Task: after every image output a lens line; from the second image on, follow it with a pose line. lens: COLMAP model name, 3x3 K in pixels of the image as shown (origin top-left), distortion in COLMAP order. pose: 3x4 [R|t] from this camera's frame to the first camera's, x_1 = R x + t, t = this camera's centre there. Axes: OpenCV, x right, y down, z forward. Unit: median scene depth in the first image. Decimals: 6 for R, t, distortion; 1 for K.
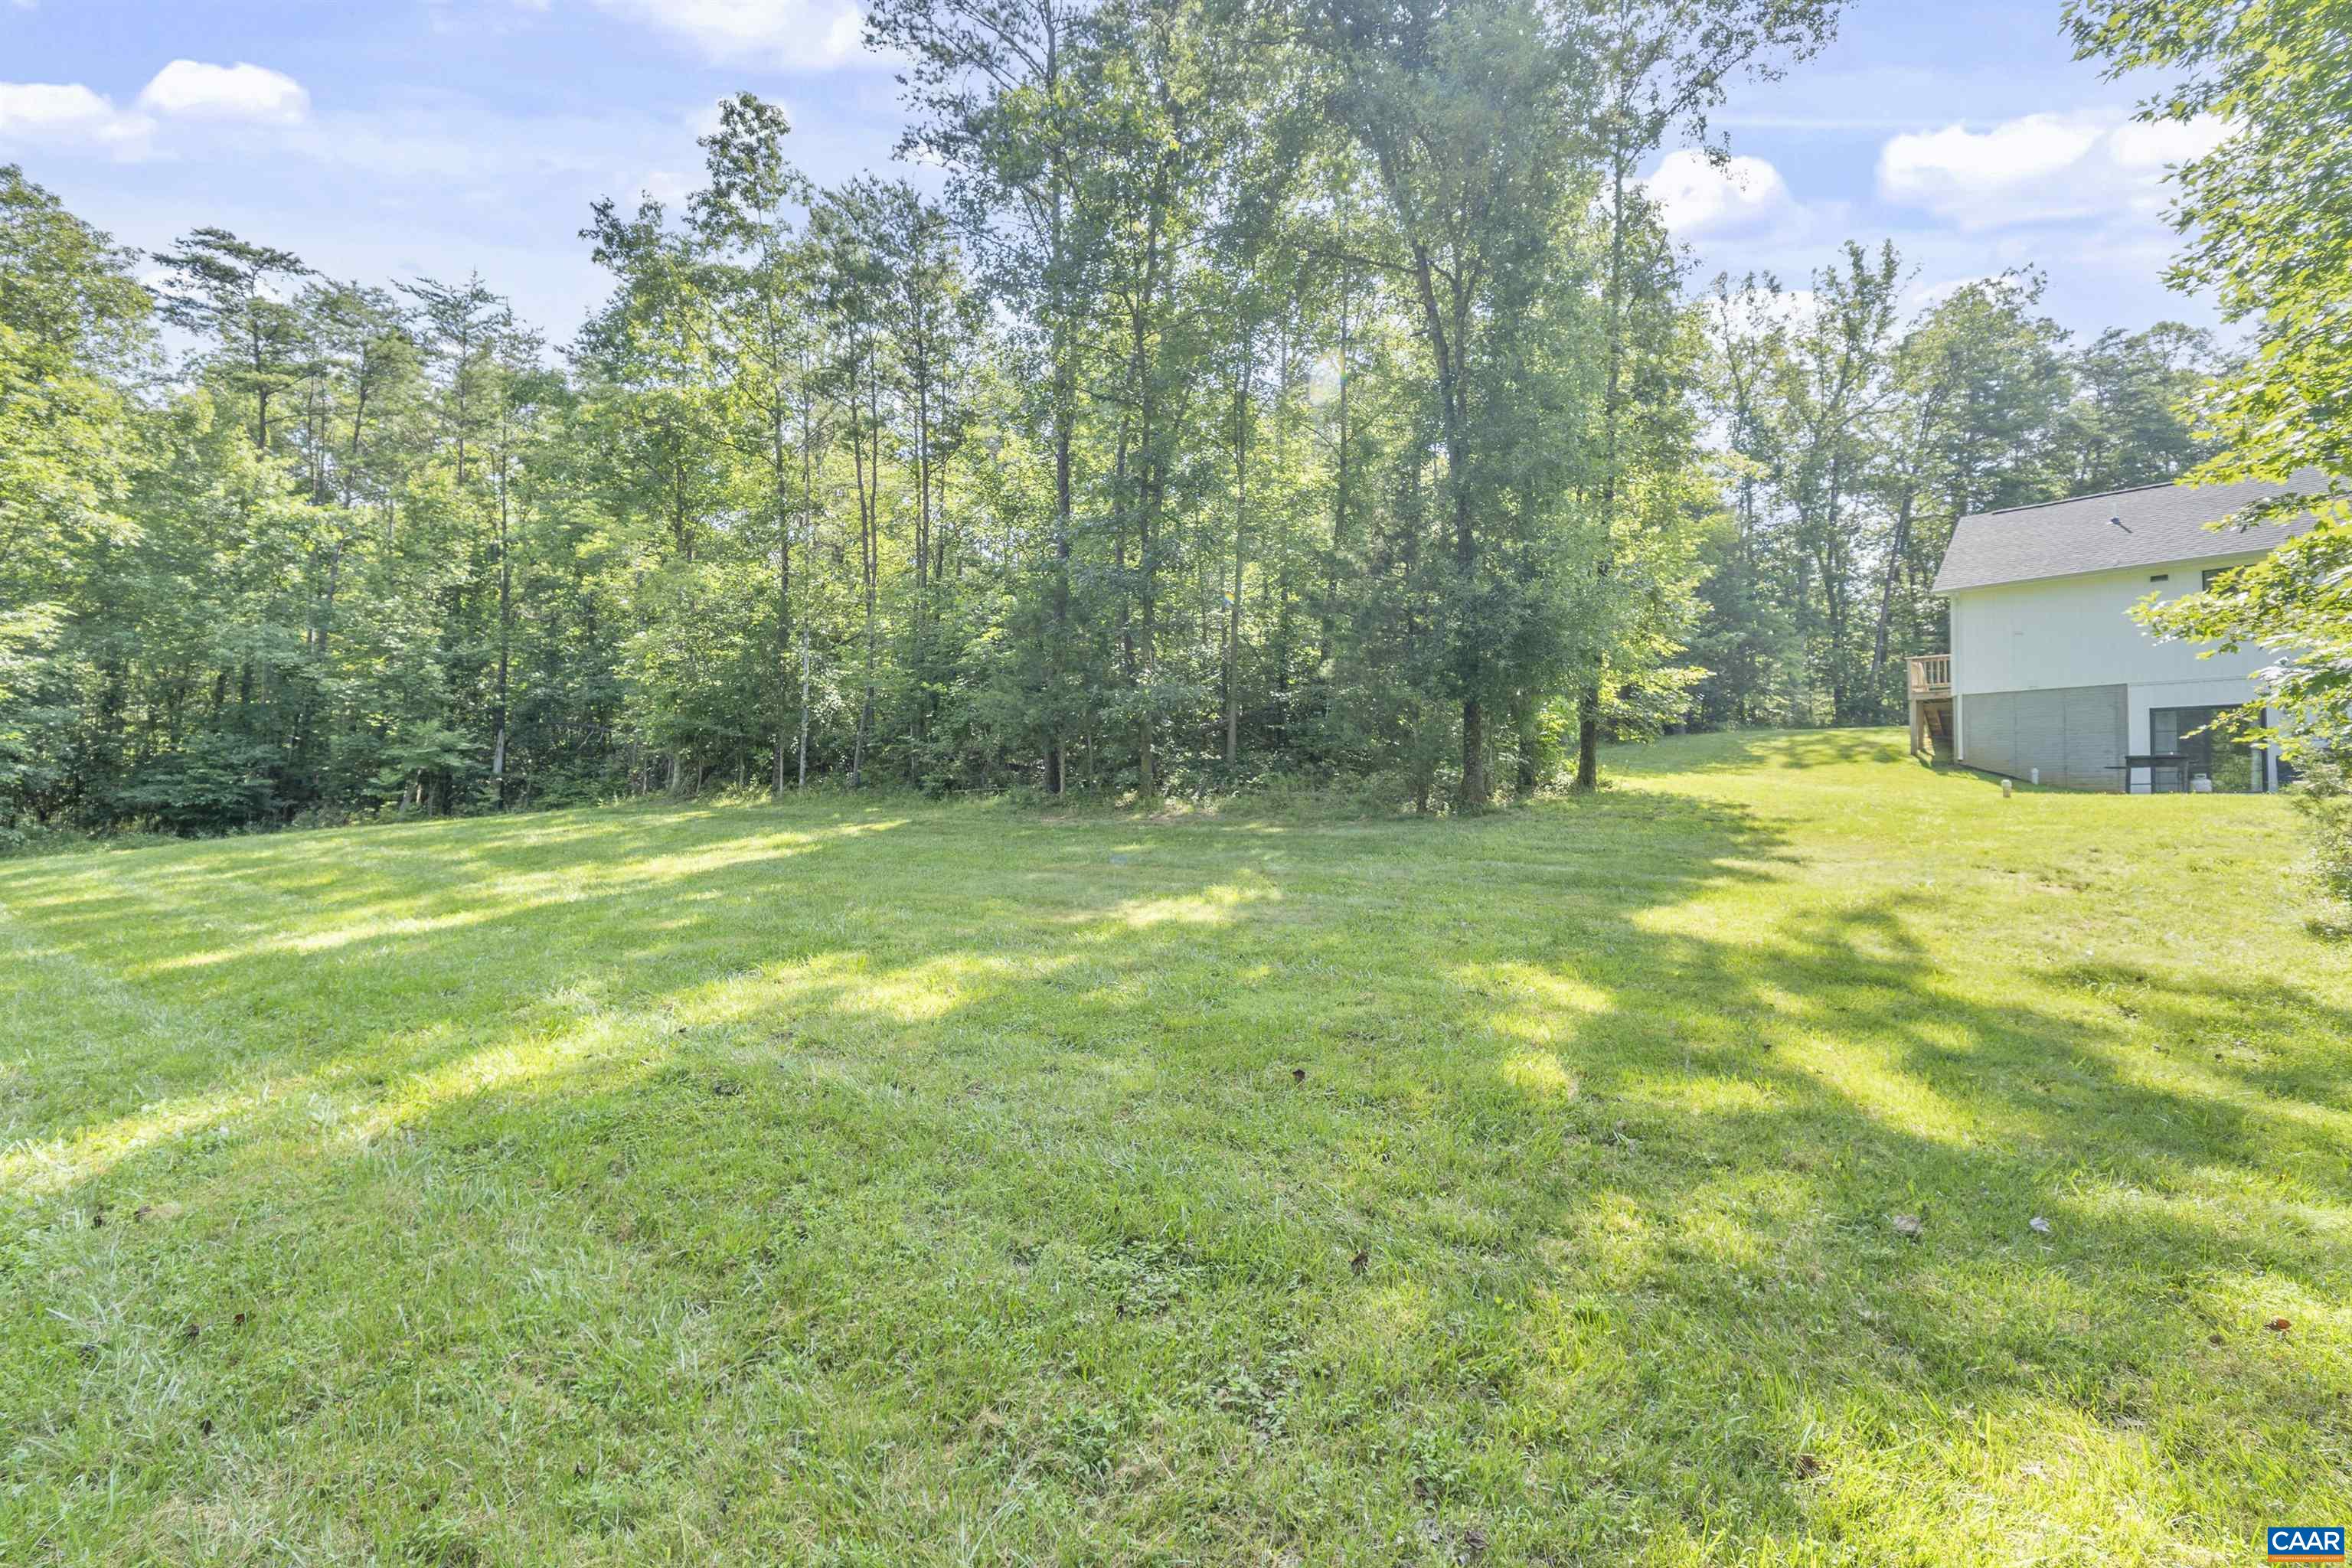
lens RADIAL K [[1003.6, 0, 1176.0], [0, 1003.6, 784.0], [0, 0, 1]] dist [-0.001886, -0.000774]
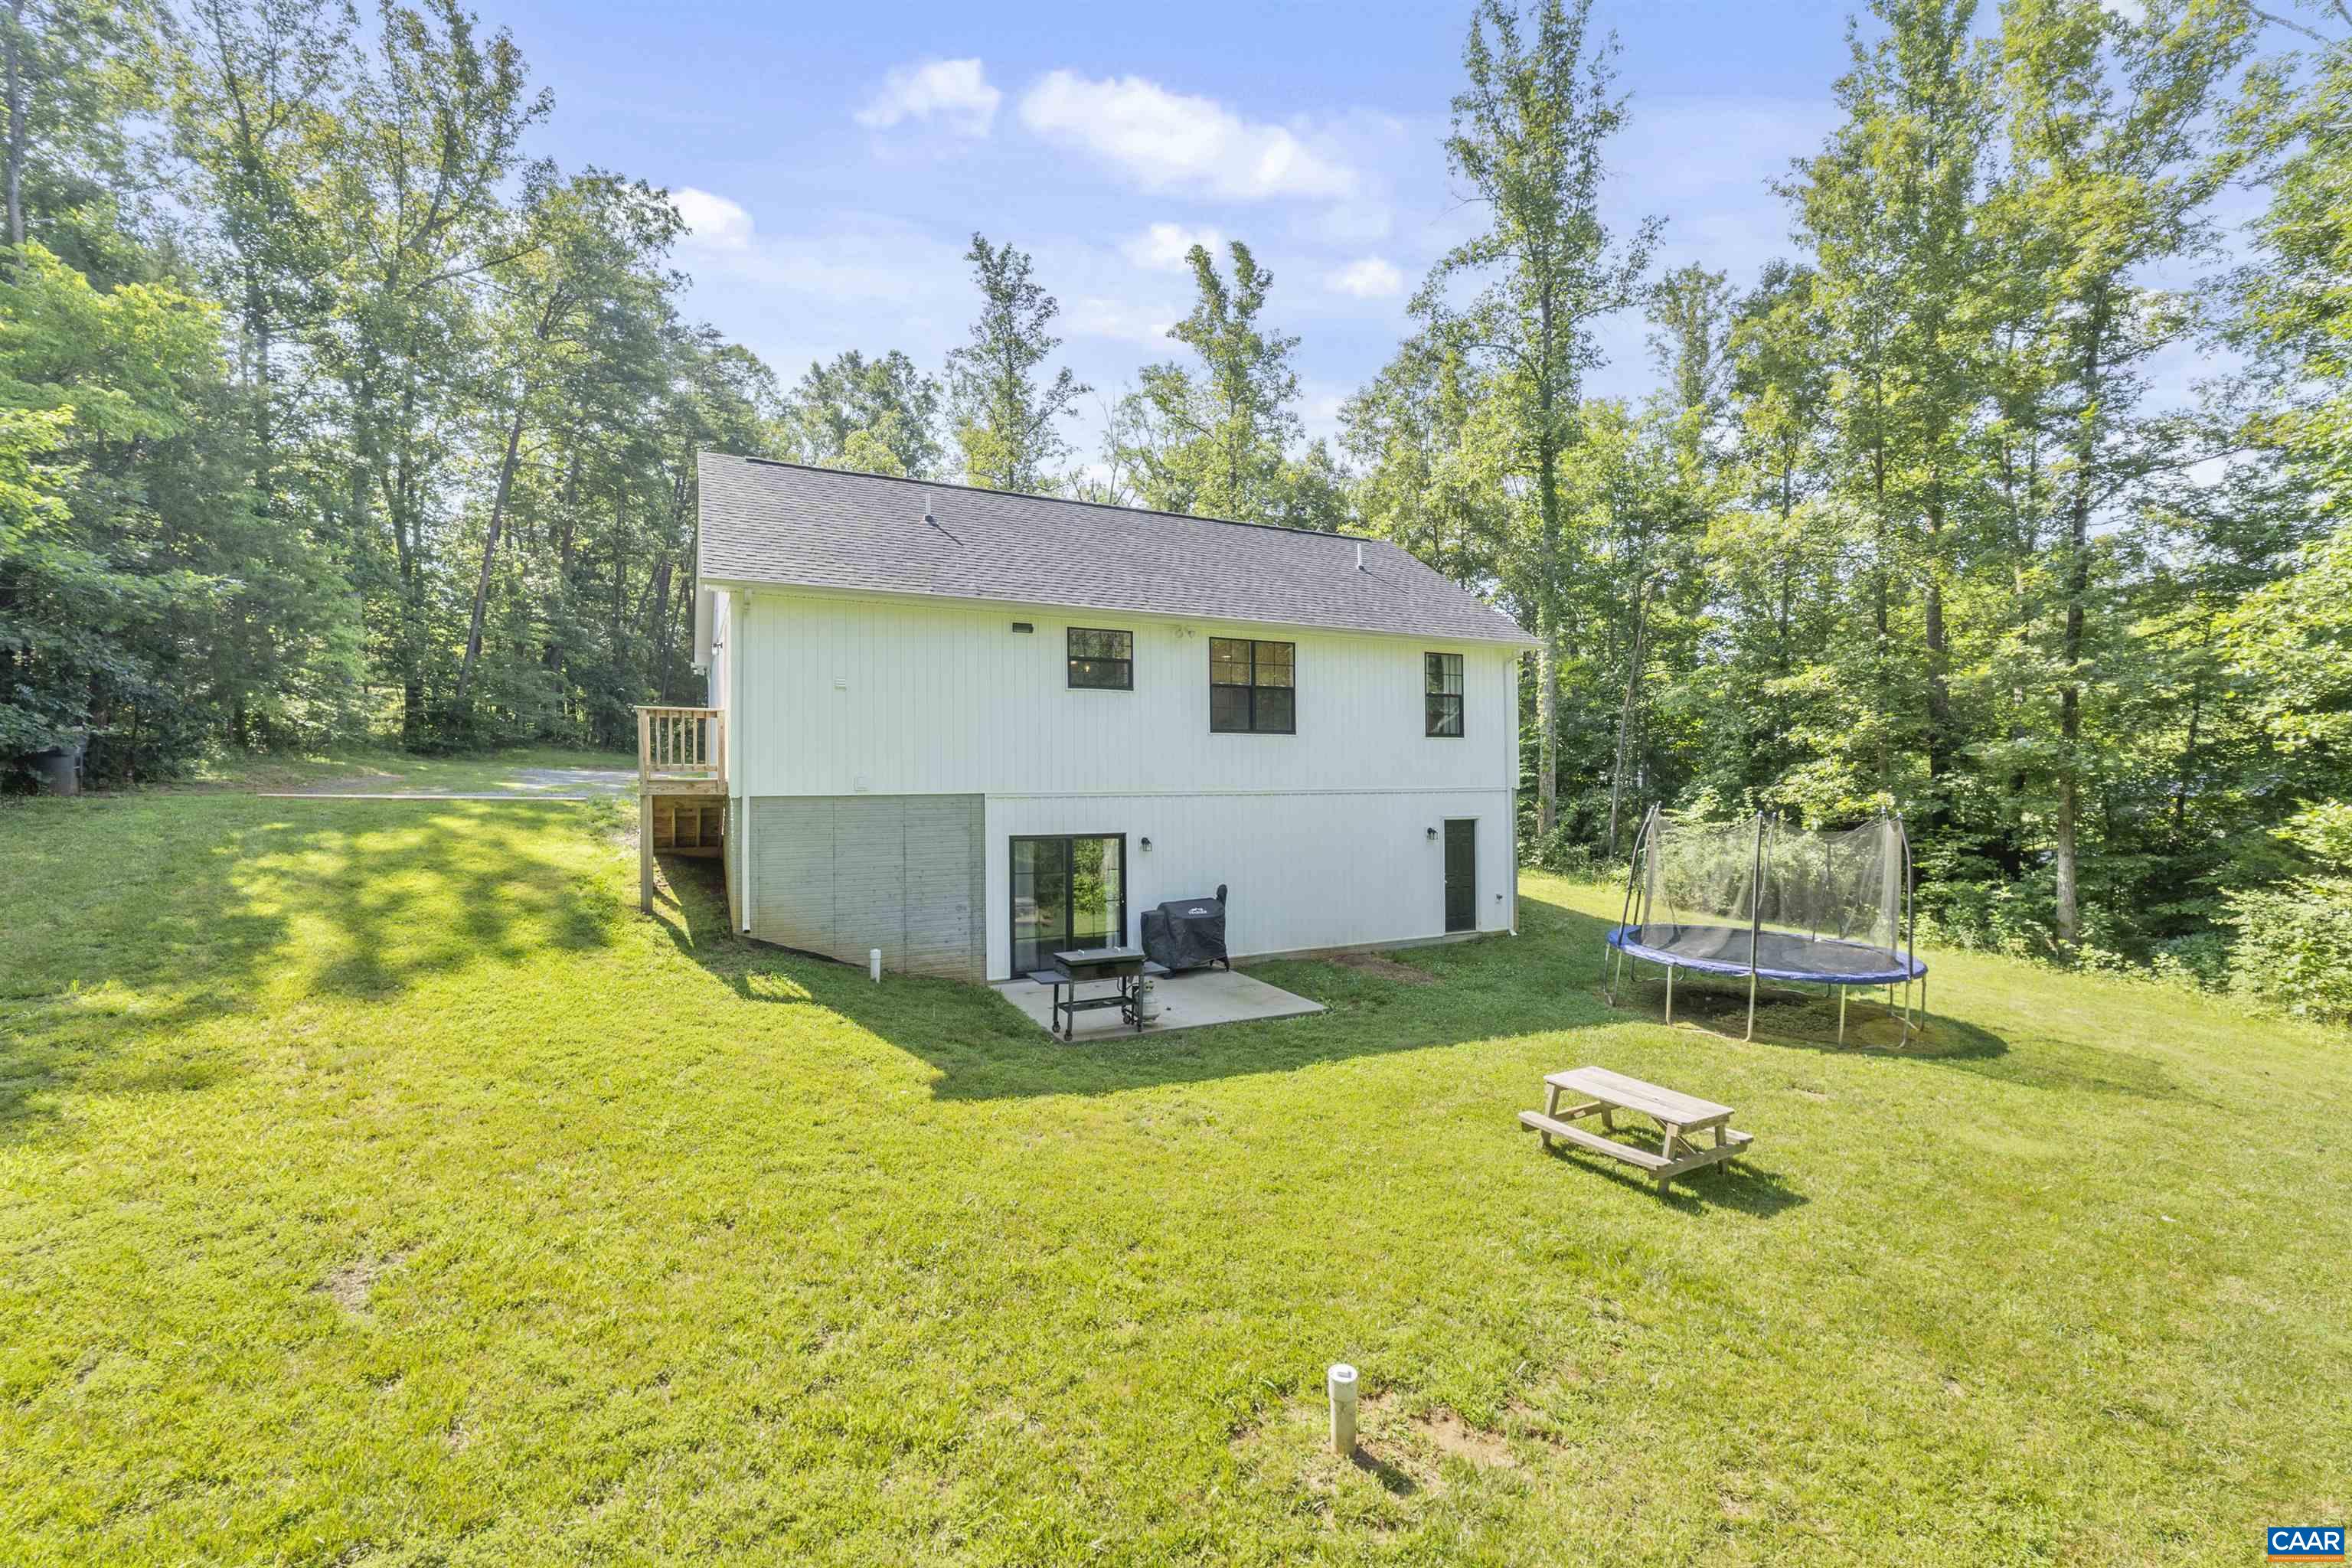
lens RADIAL K [[1003.6, 0, 1176.0], [0, 1003.6, 784.0], [0, 0, 1]] dist [-0.001886, -0.000774]
pose [[0.307741, -0.009470, 0.951423, 0.205328], [-0.026085, 0.999491, 0.018386, -0.060388], [-0.951113, -0.030476, 0.307337, 0.352371]]
